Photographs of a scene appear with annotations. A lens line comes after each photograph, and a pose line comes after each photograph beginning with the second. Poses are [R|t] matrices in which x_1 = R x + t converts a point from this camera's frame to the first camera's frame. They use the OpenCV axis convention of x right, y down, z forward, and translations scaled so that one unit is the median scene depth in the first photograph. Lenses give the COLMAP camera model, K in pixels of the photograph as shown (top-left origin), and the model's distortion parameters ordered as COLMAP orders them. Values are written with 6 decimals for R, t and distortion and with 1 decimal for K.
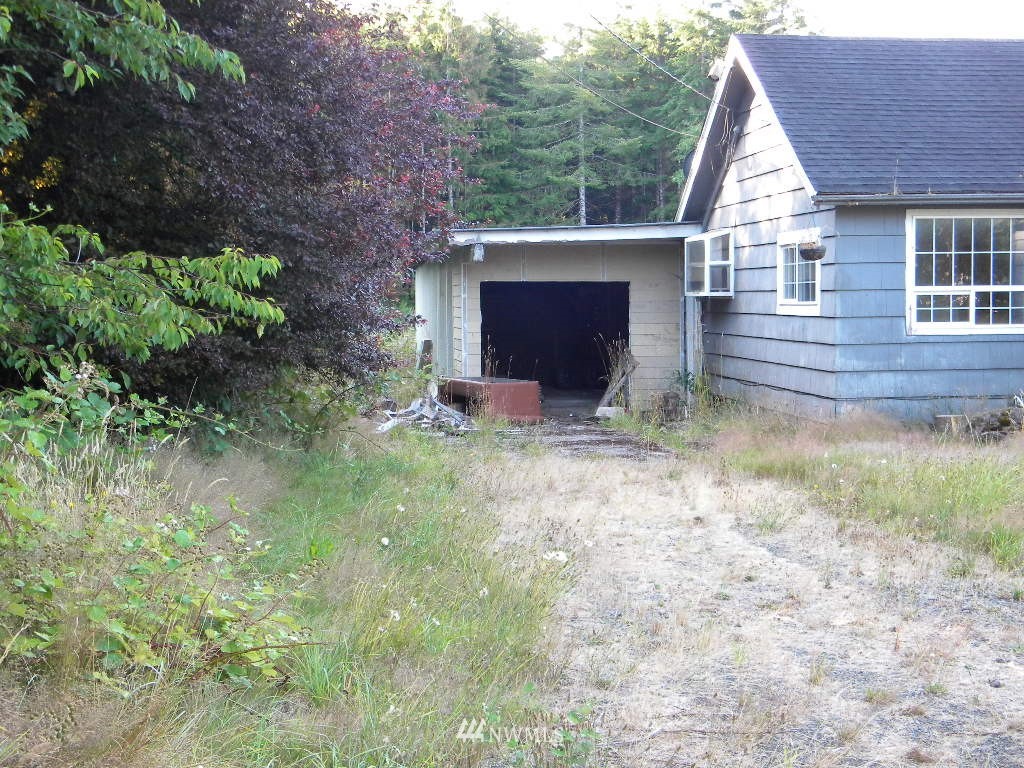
lens RADIAL K [[1385.9, 0, 512.0], [0, 1385.9, 384.0], [0, 0, 1]] dist [-0.002792, -0.018595]
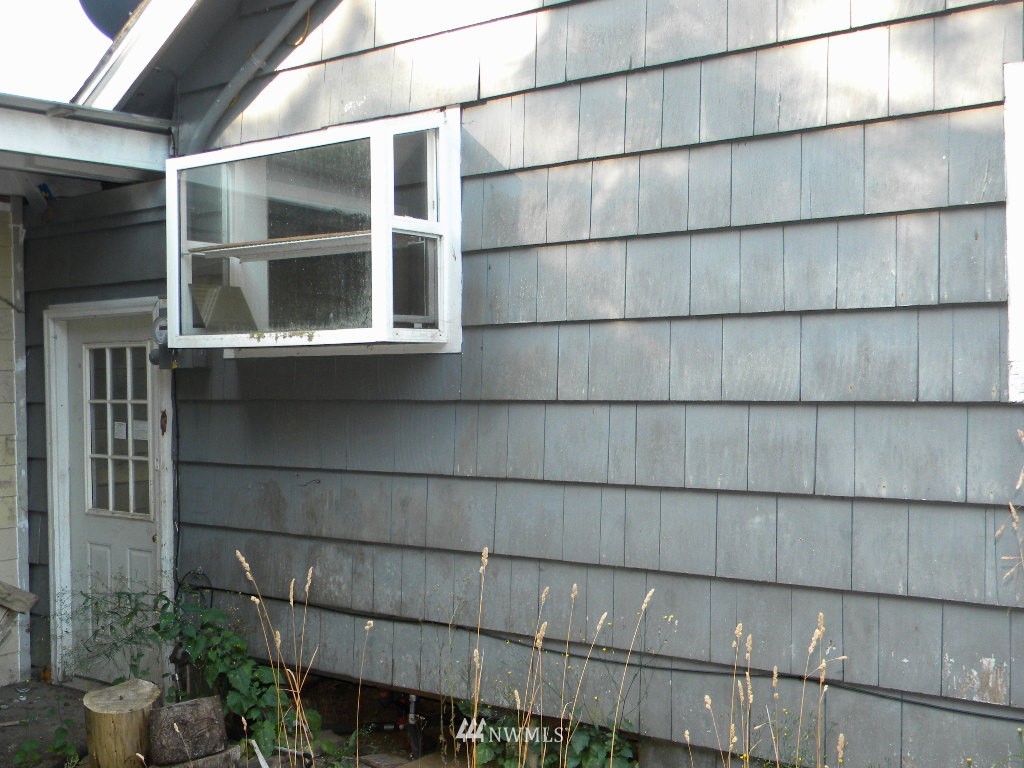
lens RADIAL K [[1075.7, 0, 512.0], [0, 1075.7, 384.0], [0, 0, 1]] dist [-0.003918, -0.003350]
pose [[0.668468, -0.006355, 0.743714, 0.001698], [0.052333, 0.997887, -0.038511, -0.046309], [-0.741897, 0.064664, 0.667388, 0.841729]]
